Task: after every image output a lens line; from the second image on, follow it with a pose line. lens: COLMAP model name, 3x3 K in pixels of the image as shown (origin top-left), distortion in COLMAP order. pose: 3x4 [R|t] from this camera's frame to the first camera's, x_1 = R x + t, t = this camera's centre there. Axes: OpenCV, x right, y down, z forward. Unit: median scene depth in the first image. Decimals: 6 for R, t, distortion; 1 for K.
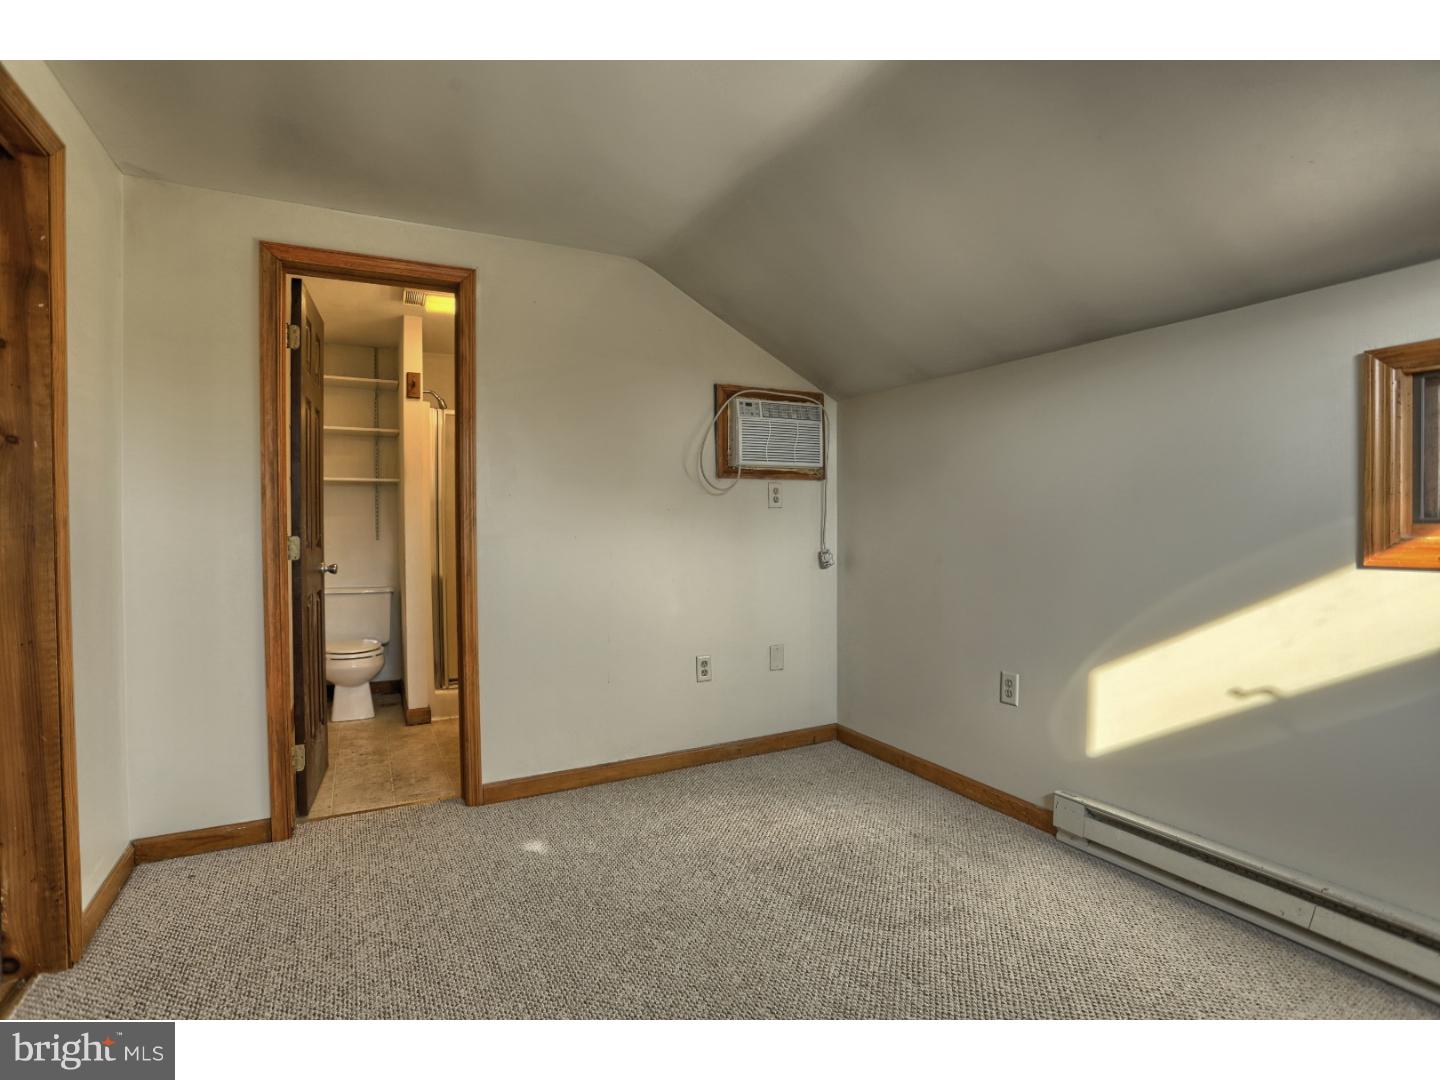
lens RADIAL K [[700.4, 0, 720.0], [0, 700.4, 536.3], [0, 0, 1]] dist [-0.073790, 0.029676]
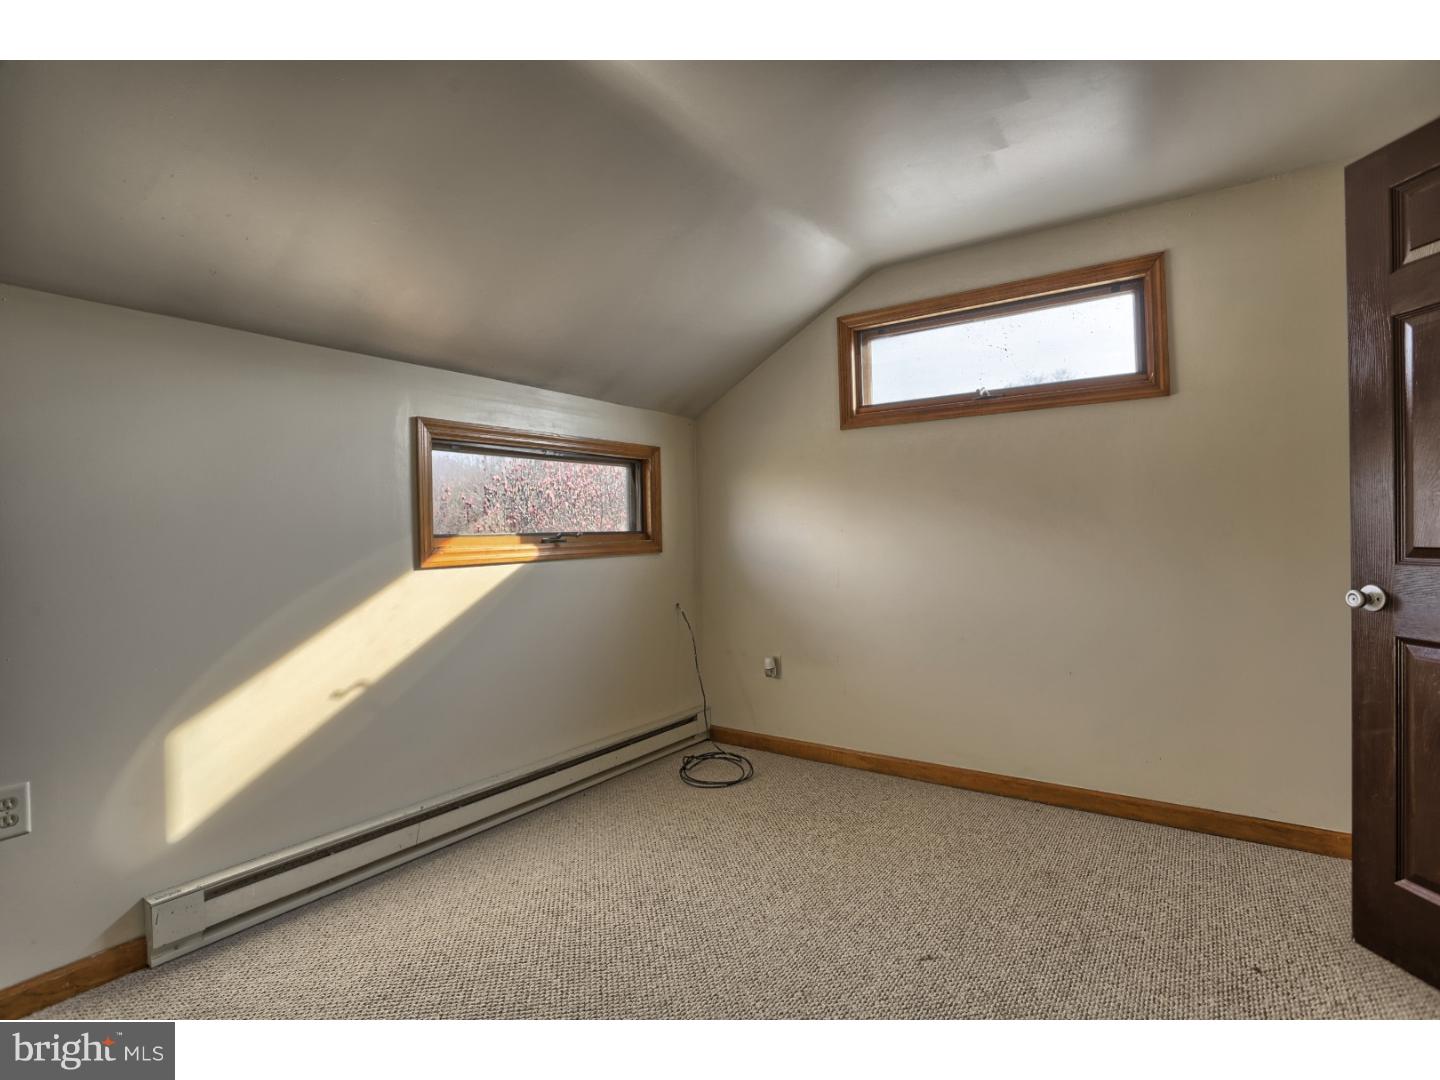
lens RADIAL K [[700.4, 0, 720.0], [0, 700.4, 536.3], [0, 0, 1]] dist [-0.073790, 0.029676]
pose [[-0.455445, -0.001215, 0.890263, -0.586571], [0.022528, 0.999663, 0.012889, -0.025634], [-0.889979, 0.025926, -0.455264, 1.046510]]
